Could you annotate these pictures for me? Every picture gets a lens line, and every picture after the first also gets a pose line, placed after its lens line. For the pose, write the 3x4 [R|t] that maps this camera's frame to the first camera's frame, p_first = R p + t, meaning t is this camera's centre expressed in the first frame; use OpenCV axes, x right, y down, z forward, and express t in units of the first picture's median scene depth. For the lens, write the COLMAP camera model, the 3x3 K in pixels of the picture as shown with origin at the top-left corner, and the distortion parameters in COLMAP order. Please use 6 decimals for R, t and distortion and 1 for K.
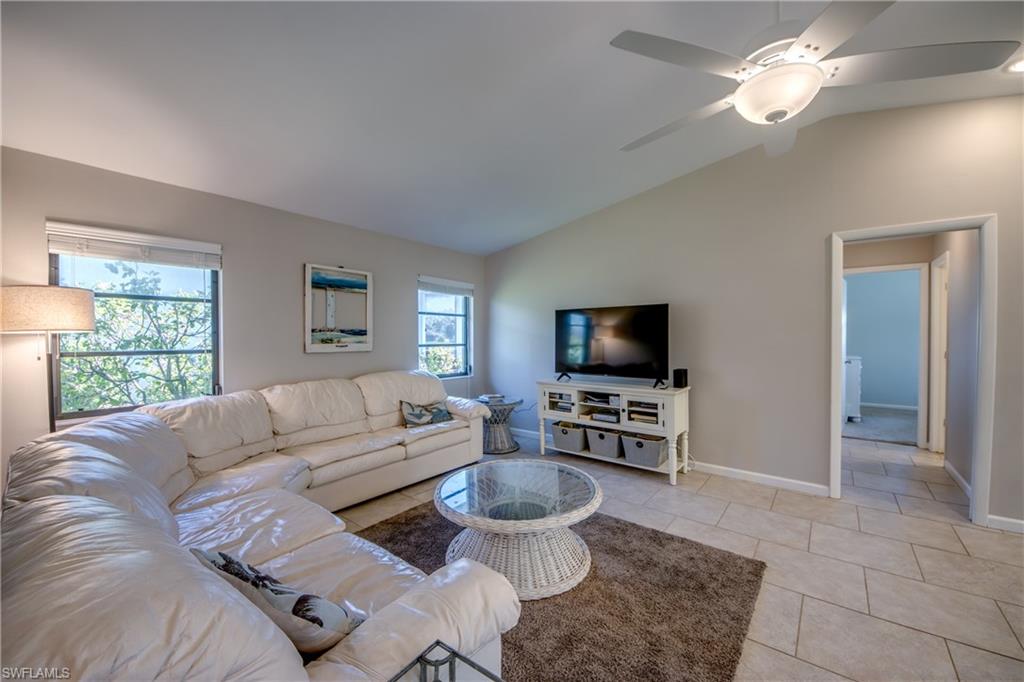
lens RADIAL K [[389.3, 0, 509.3], [0, 389.3, 339.1], [0, 0, 1]] dist [0.026774, -0.018181]
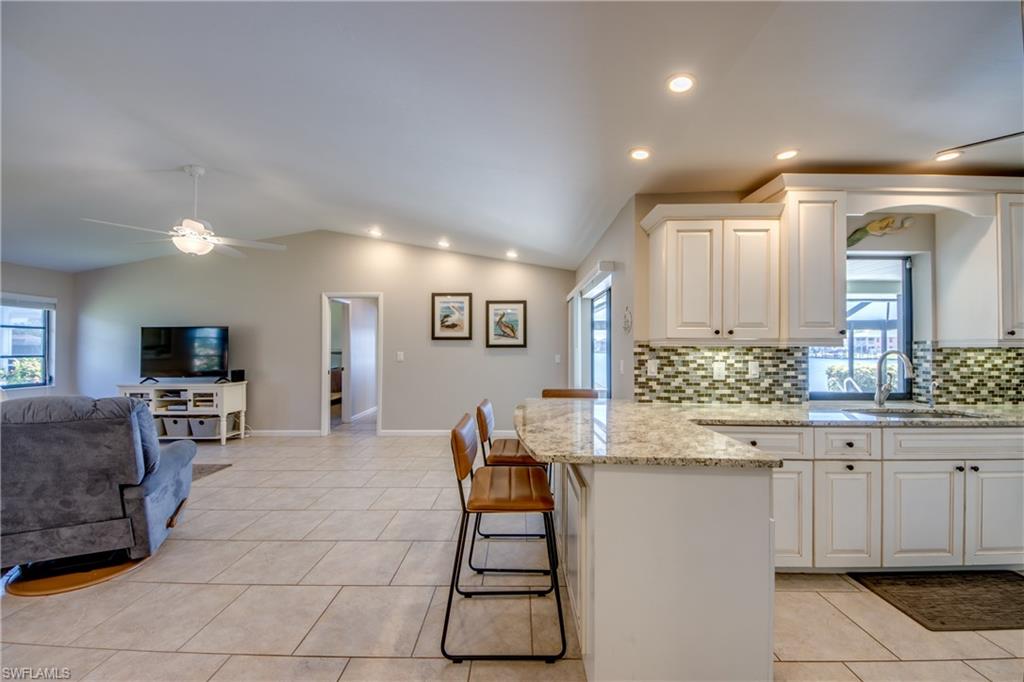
lens RADIAL K [[389.3, 0, 509.3], [0, 389.3, 339.1], [0, 0, 1]] dist [0.026774, -0.018181]
pose [[0.787093, 0.015422, 0.616641, 0.319154], [0.003433, 0.999562, -0.029380, 0.005646], [-0.616824, 0.025242, 0.786696, -0.840708]]
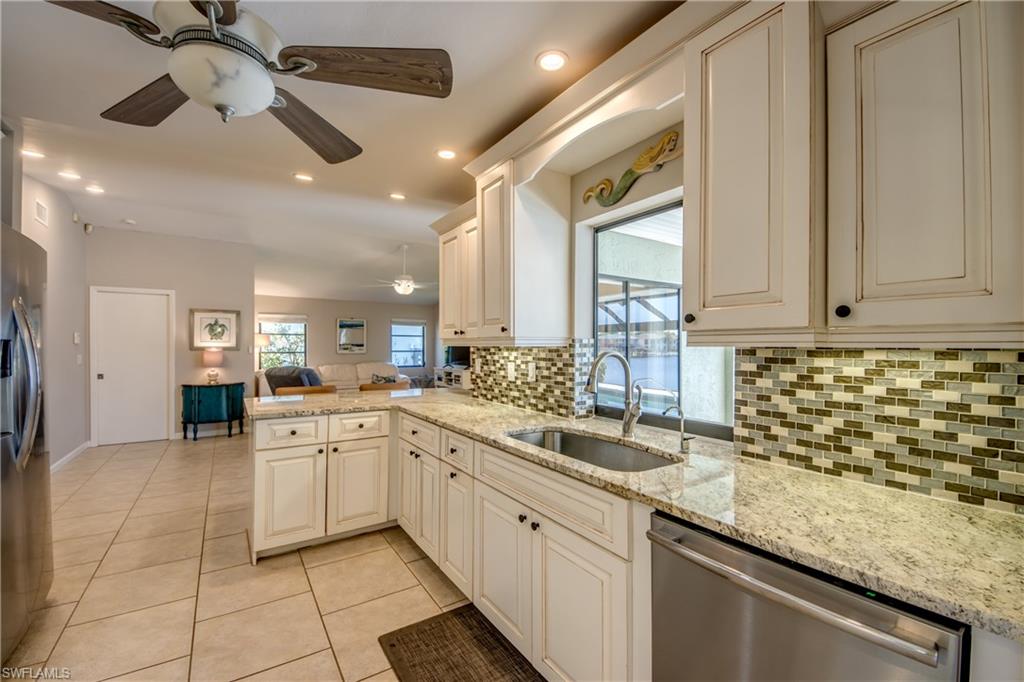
lens RADIAL K [[425.0, 0, 514.7], [0, 425.0, 343.9], [0, 0, 1]] dist [0.000518, -0.000433]
pose [[0.953844, -0.003158, -0.300287, 1.365537], [-0.000450, 0.999929, -0.011944, 0.004360], [0.300303, 0.011528, 0.953774, -1.246609]]
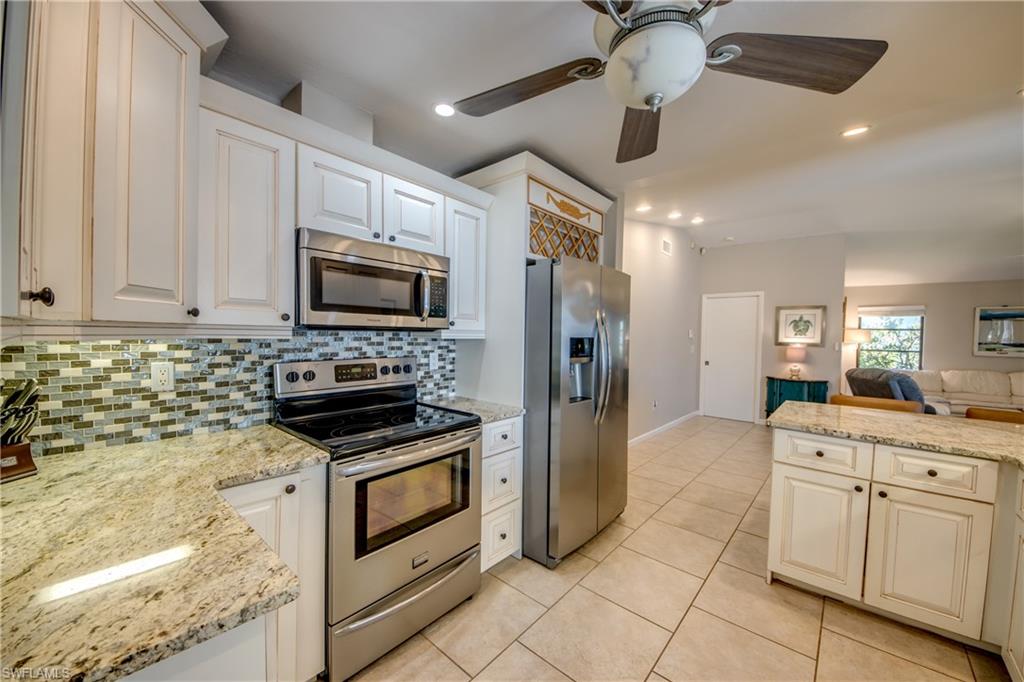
lens RADIAL K [[386.1, 0, 515.2], [0, 386.1, 343.4], [0, 0, 1]] dist [0.024892, -0.018488]
pose [[-0.040485, 0.022273, -0.998932, 1.341960], [-0.025637, 0.999399, 0.023322, -0.009135], [0.998851, 0.026554, -0.039890, -1.061071]]
